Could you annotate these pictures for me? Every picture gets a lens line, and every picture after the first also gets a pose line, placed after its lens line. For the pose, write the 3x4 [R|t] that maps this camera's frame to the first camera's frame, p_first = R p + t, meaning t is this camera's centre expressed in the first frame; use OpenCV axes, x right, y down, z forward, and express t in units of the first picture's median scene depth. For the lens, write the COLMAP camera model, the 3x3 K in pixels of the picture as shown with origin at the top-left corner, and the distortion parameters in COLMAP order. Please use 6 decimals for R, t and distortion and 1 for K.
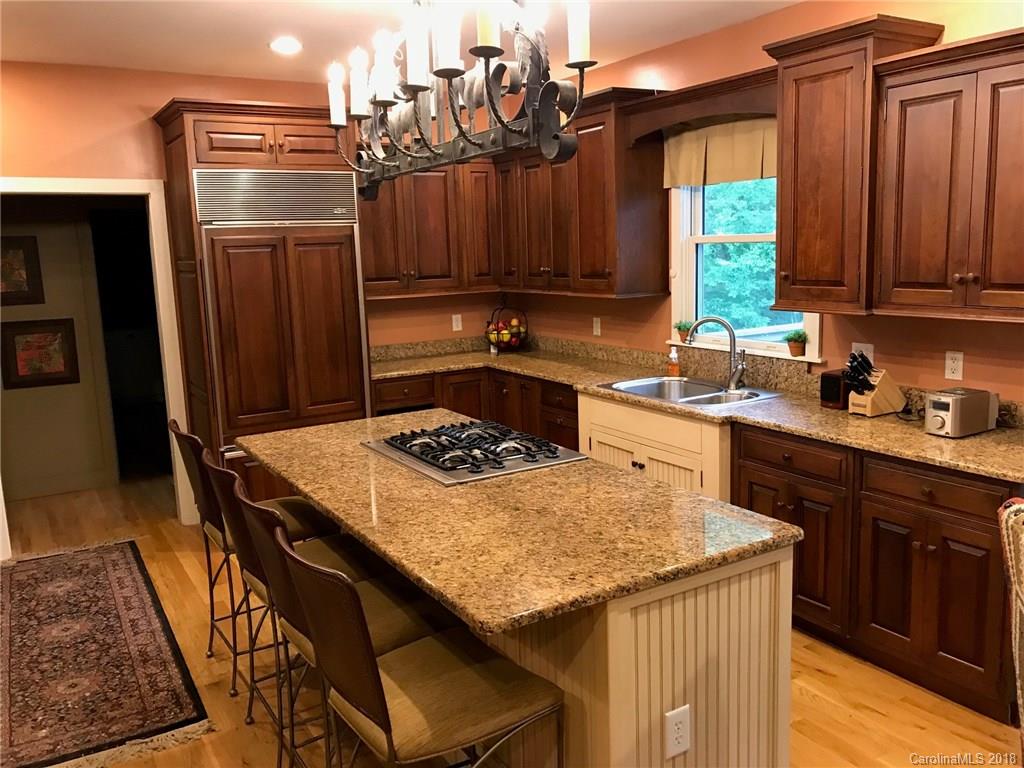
lens RADIAL K [[850.9, 0, 515.2], [0, 850.9, 381.7], [0, 0, 1]] dist [0.042969, -0.026541]
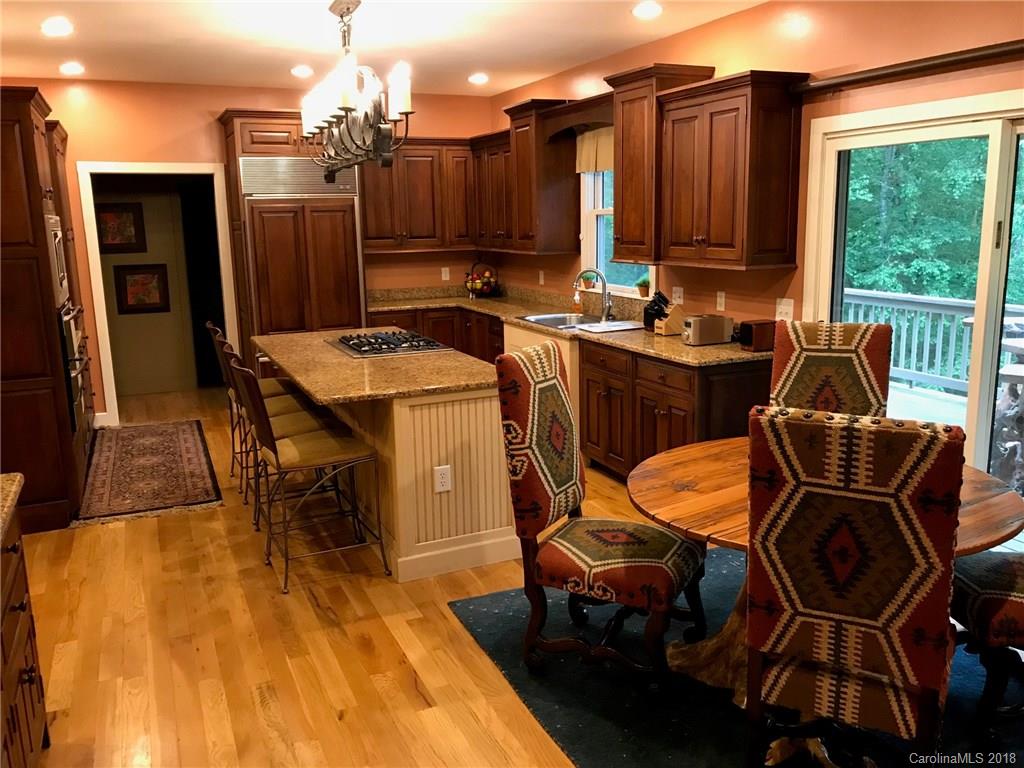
lens RADIAL K [[850.9, 0, 503.3], [0, 850.9, 382.3], [0, 0, 1]] dist [0.042969, -0.026541]
pose [[0.991219, 0.038670, -0.126446, 0.266715], [-0.034234, 0.998726, 0.037067, 0.062187], [0.127719, -0.032413, 0.991281, -0.390175]]
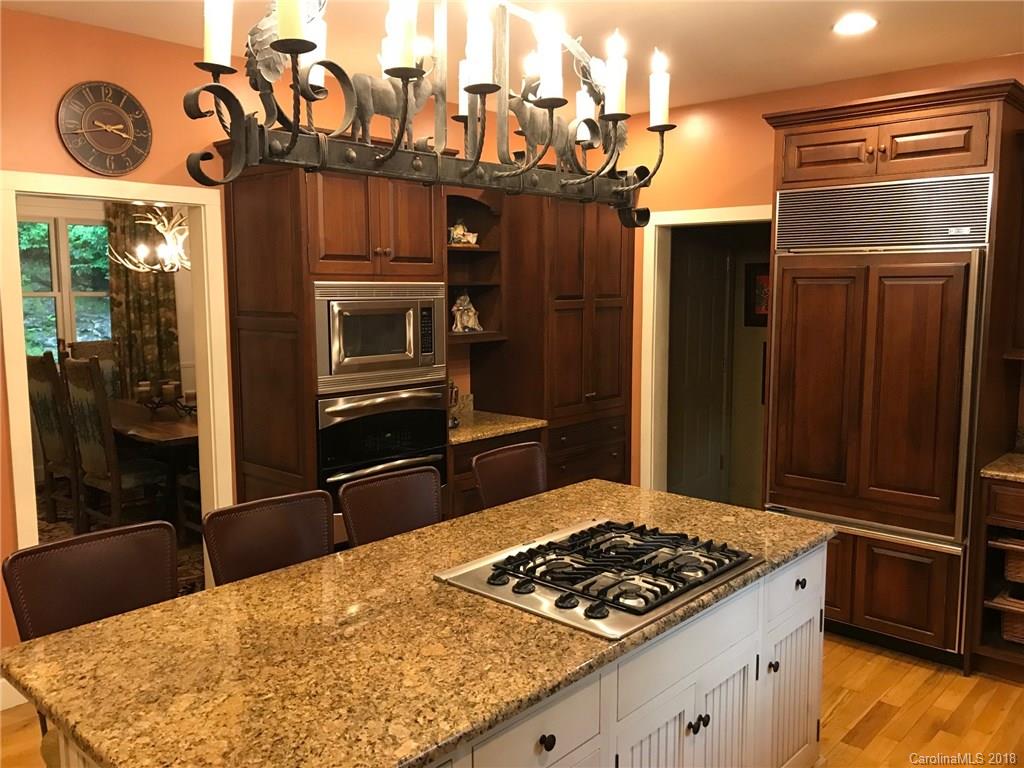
lens RADIAL K [[850.9, 0, 503.3], [0, 850.9, 384.2], [0, 0, 1]] dist [0.042969, -0.026541]
pose [[0.267060, 0.155102, -0.951116, 0.446793], [-0.164572, 0.979805, 0.113571, -0.107608], [0.949524, 0.126197, 0.287192, 0.512909]]
